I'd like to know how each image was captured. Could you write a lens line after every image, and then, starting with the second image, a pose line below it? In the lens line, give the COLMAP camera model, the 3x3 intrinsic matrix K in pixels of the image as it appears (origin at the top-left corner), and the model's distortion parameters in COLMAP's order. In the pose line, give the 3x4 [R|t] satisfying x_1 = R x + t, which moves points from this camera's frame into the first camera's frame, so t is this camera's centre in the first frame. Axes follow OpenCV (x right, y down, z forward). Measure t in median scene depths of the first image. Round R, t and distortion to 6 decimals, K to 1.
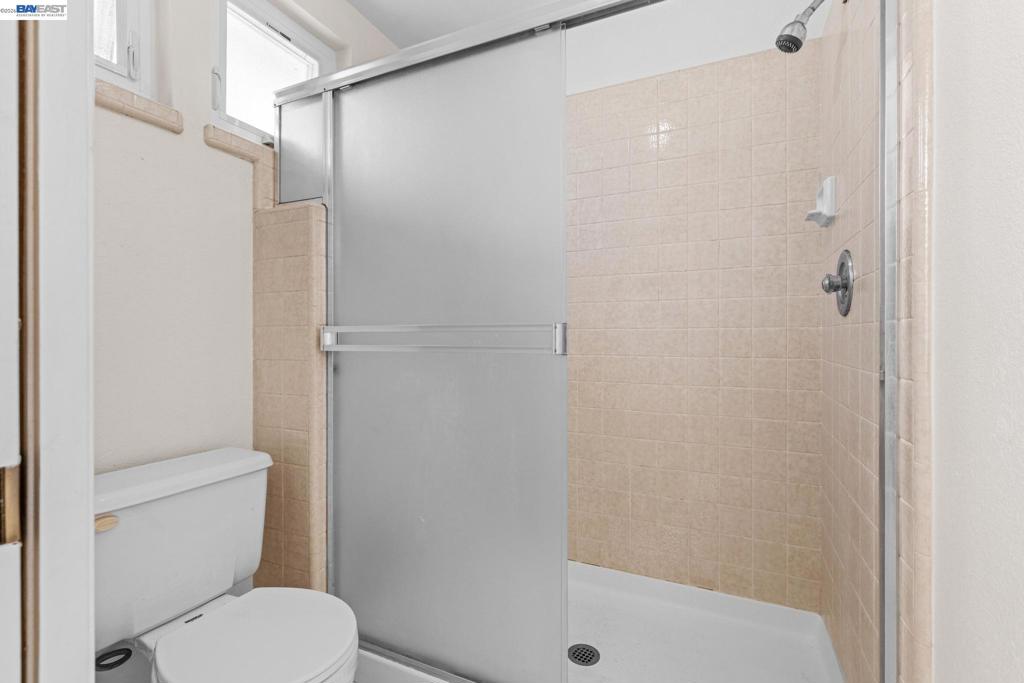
lens RADIAL K [[467.1, 0, 512.3], [0, 467.1, 339.6], [0, 0, 1]] dist [-0.000054, 0.001137]
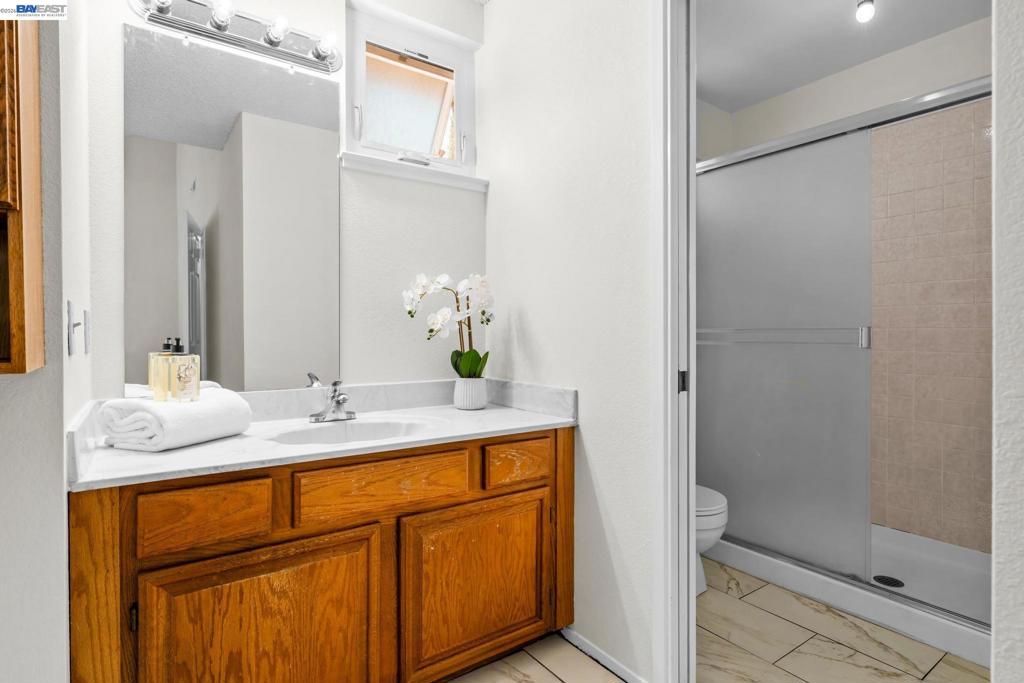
lens RADIAL K [[524.9, 0, 513.8], [0, 524.9, 334.7], [0, 0, 1]] dist [0.000325, 0.002794]
pose [[0.872899, 0.004514, -0.487880, -0.036738], [-0.004388, 0.999989, 0.001401, -0.004437], [0.487881, 0.000918, 0.872910, -0.628596]]
